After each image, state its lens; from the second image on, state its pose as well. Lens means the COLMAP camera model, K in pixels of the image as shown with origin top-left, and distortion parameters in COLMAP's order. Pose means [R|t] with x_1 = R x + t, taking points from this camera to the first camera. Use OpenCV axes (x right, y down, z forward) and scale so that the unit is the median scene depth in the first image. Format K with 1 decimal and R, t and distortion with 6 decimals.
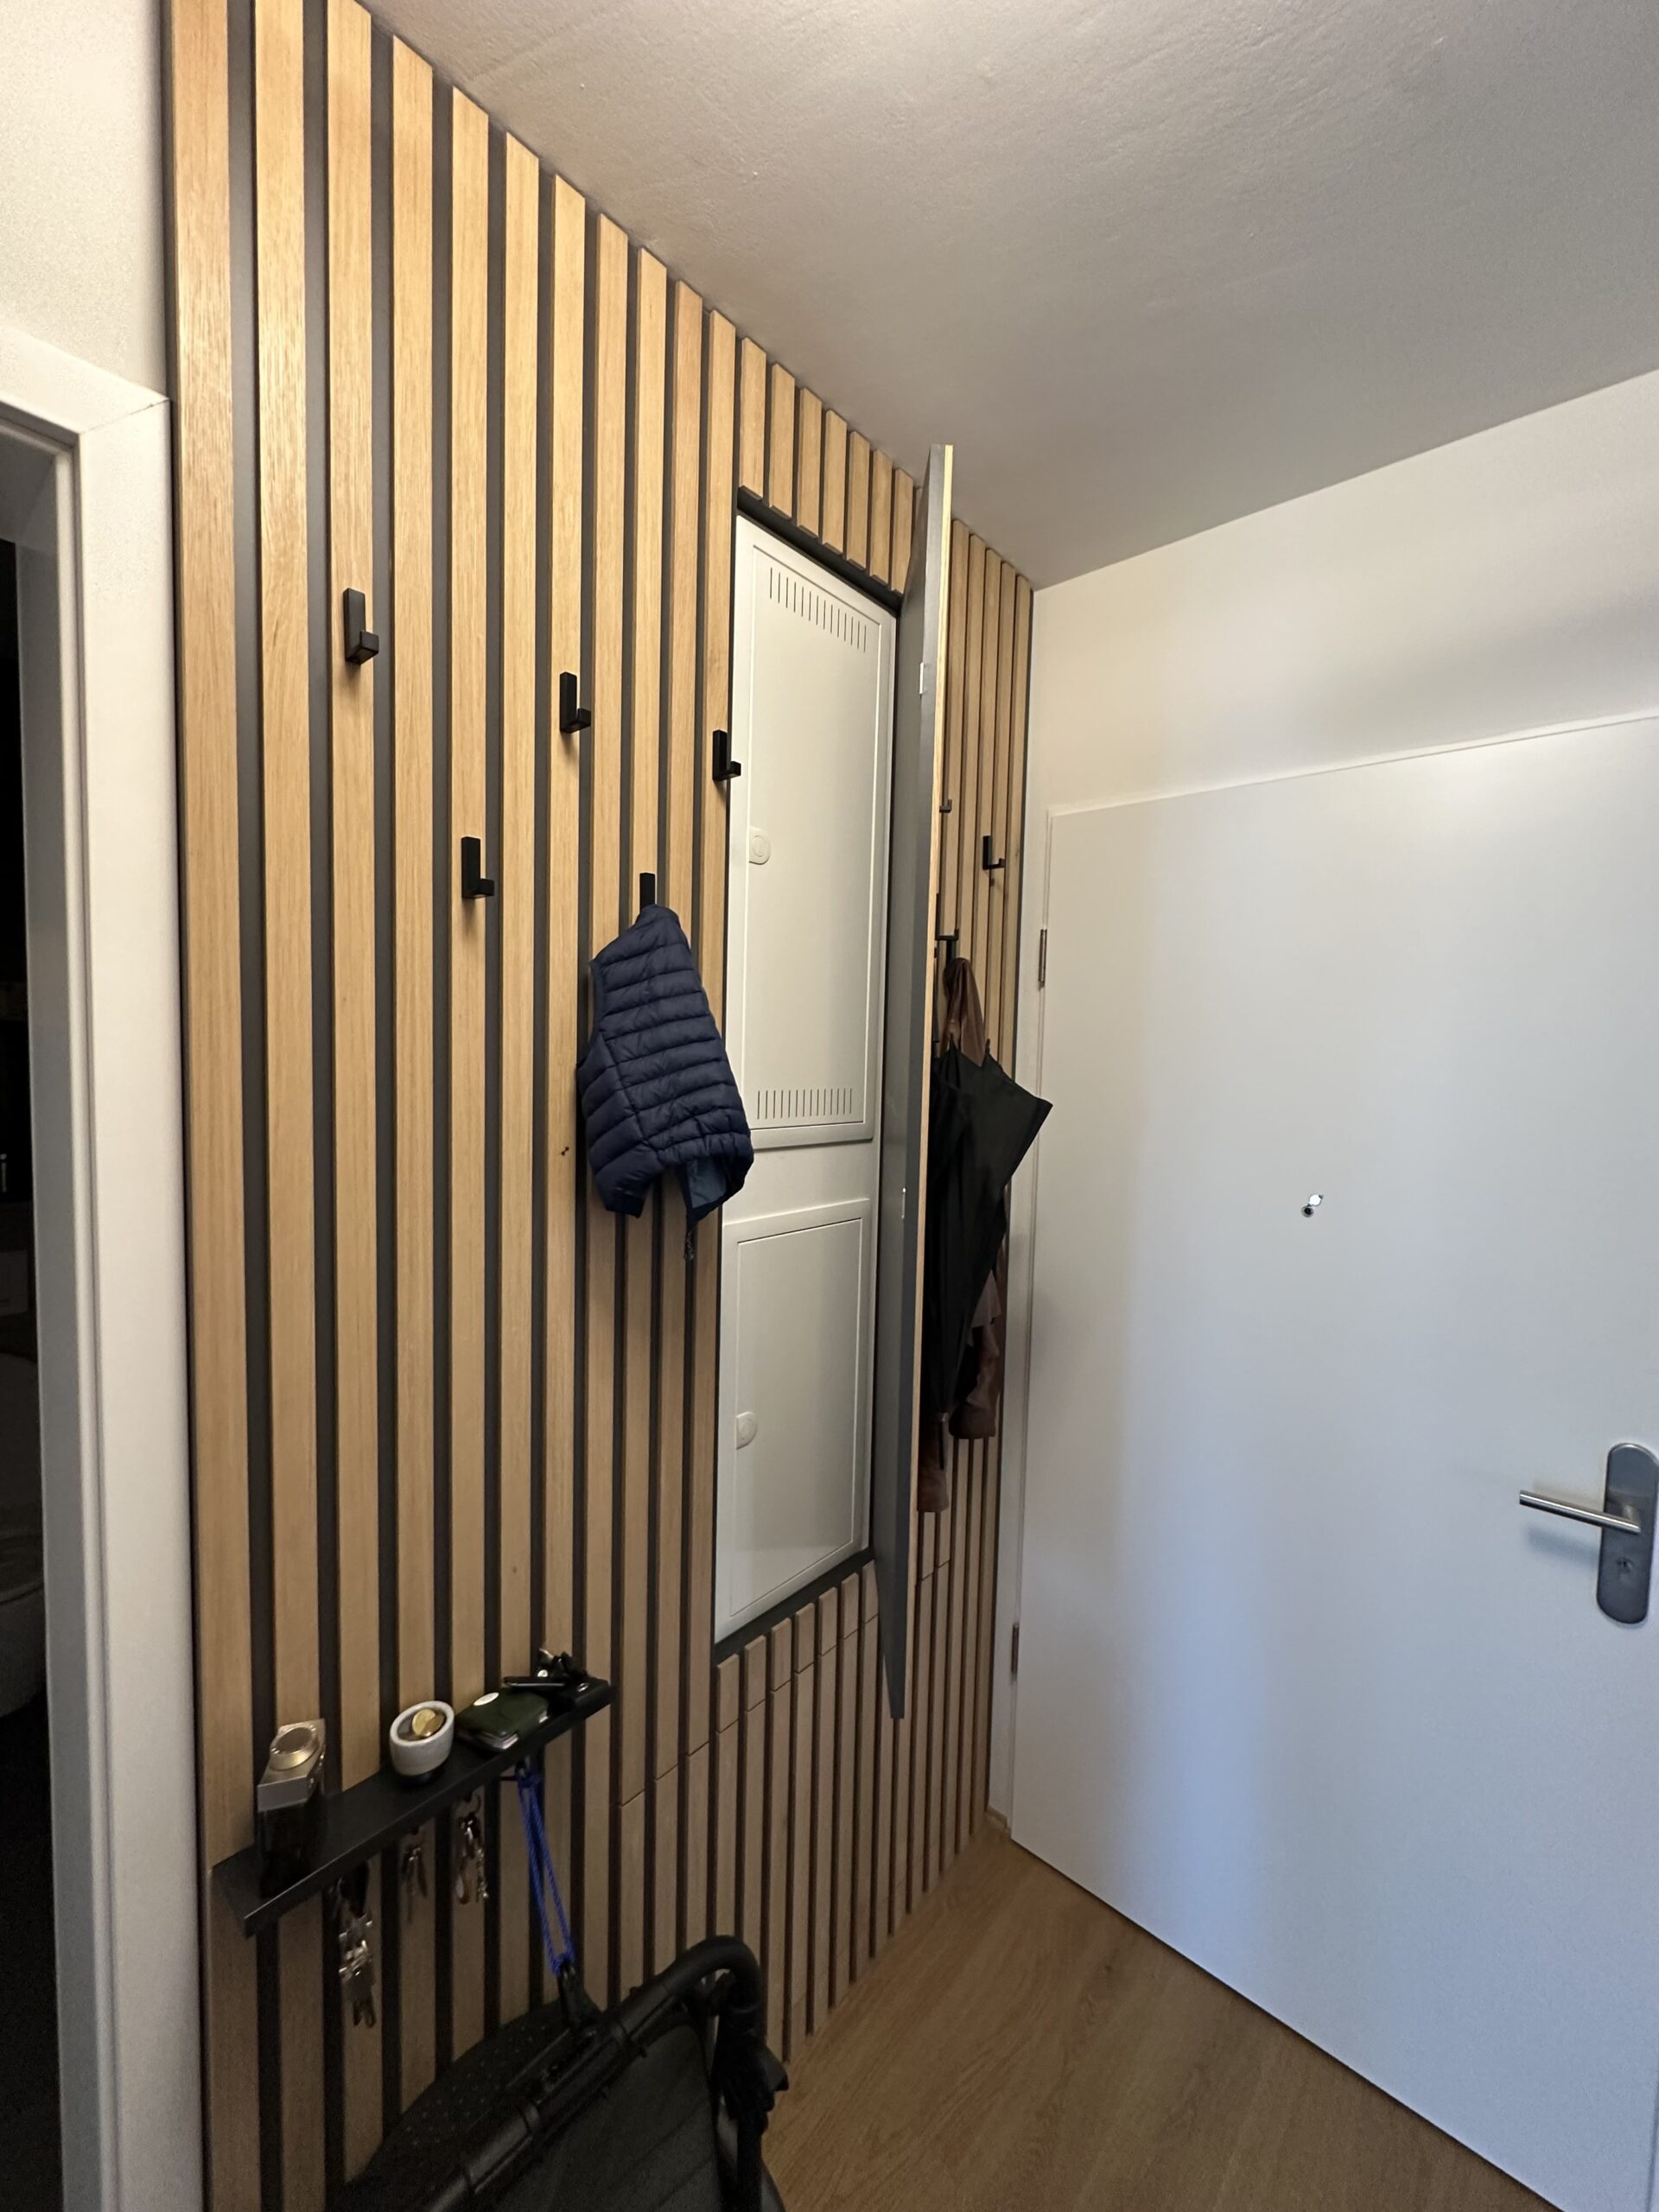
lens RADIAL K [[880.5, 0, 830.2], [0, 880.5, 1096.7], [0, 0, 1]] dist [-0.000516, -0.000374]
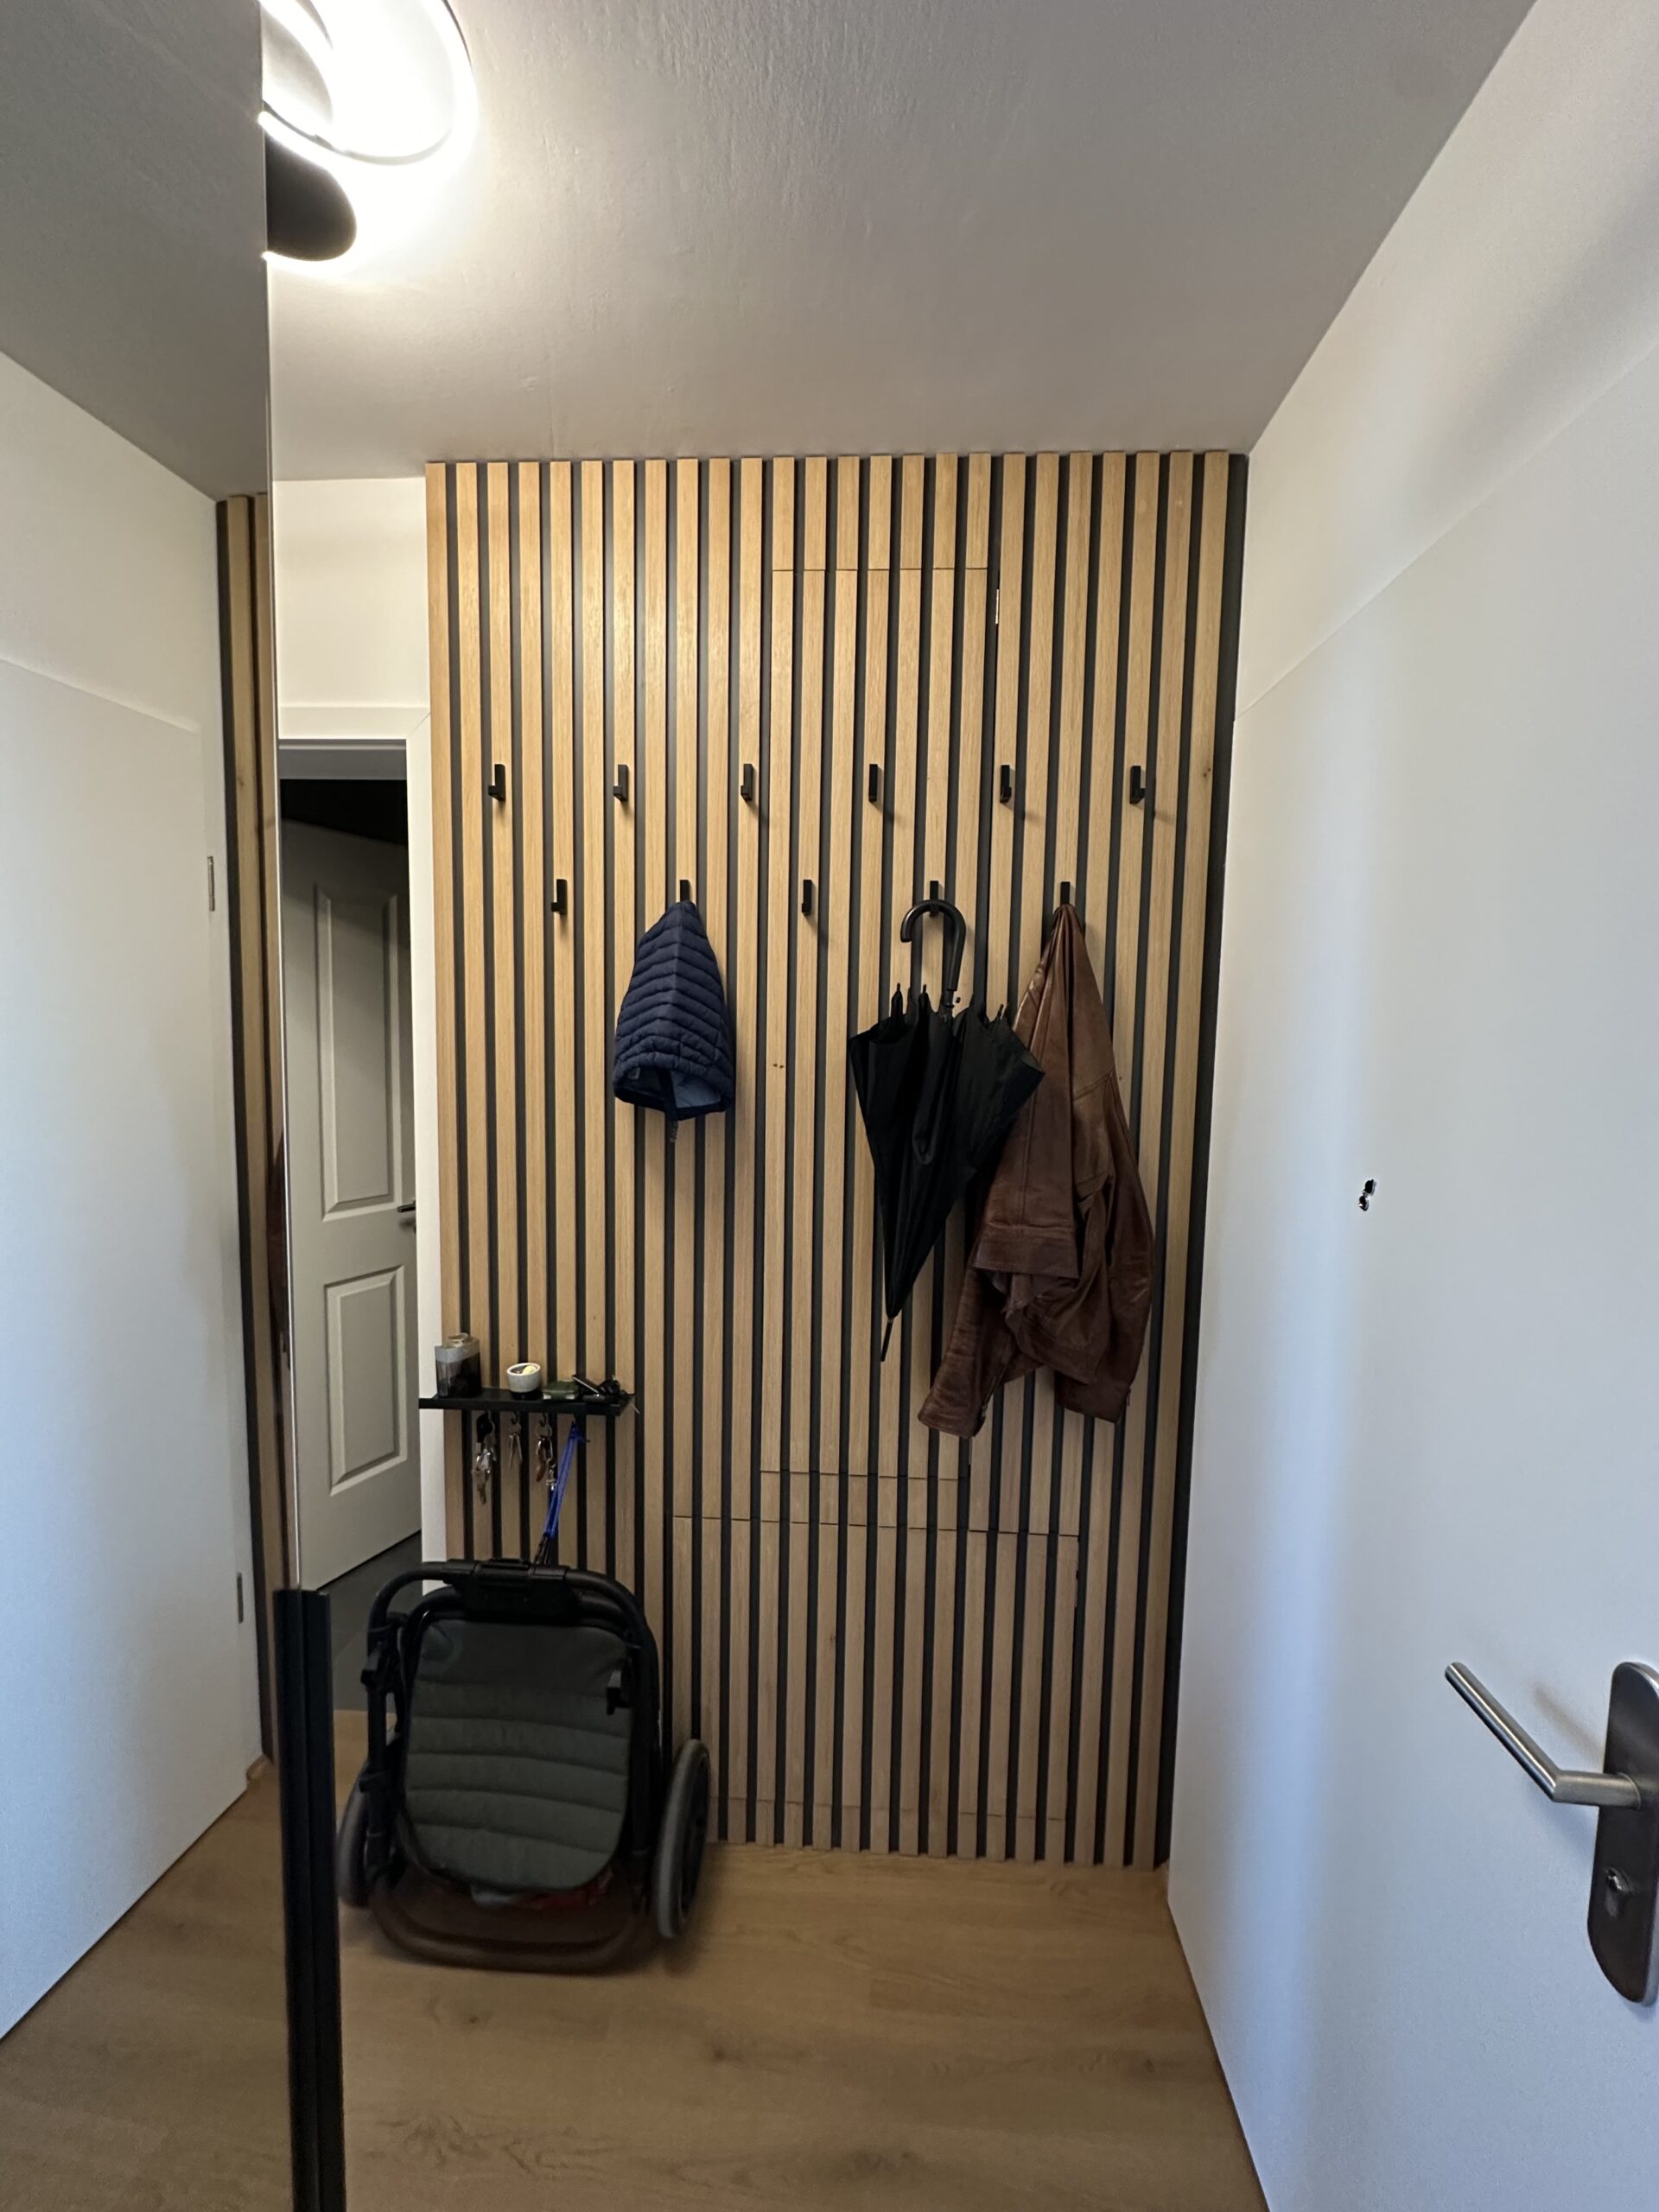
lens RADIAL K [[884.8, 0, 829.5], [0, 884.8, 1106.0], [0, 0, 1]] dist [-0.000427, -0.000325]
pose [[0.611982, 0.044512, -0.789618, 1.191256], [-0.045655, 0.998738, 0.020915, 0.085529], [0.789553, 0.023250, 0.613242, 0.314149]]
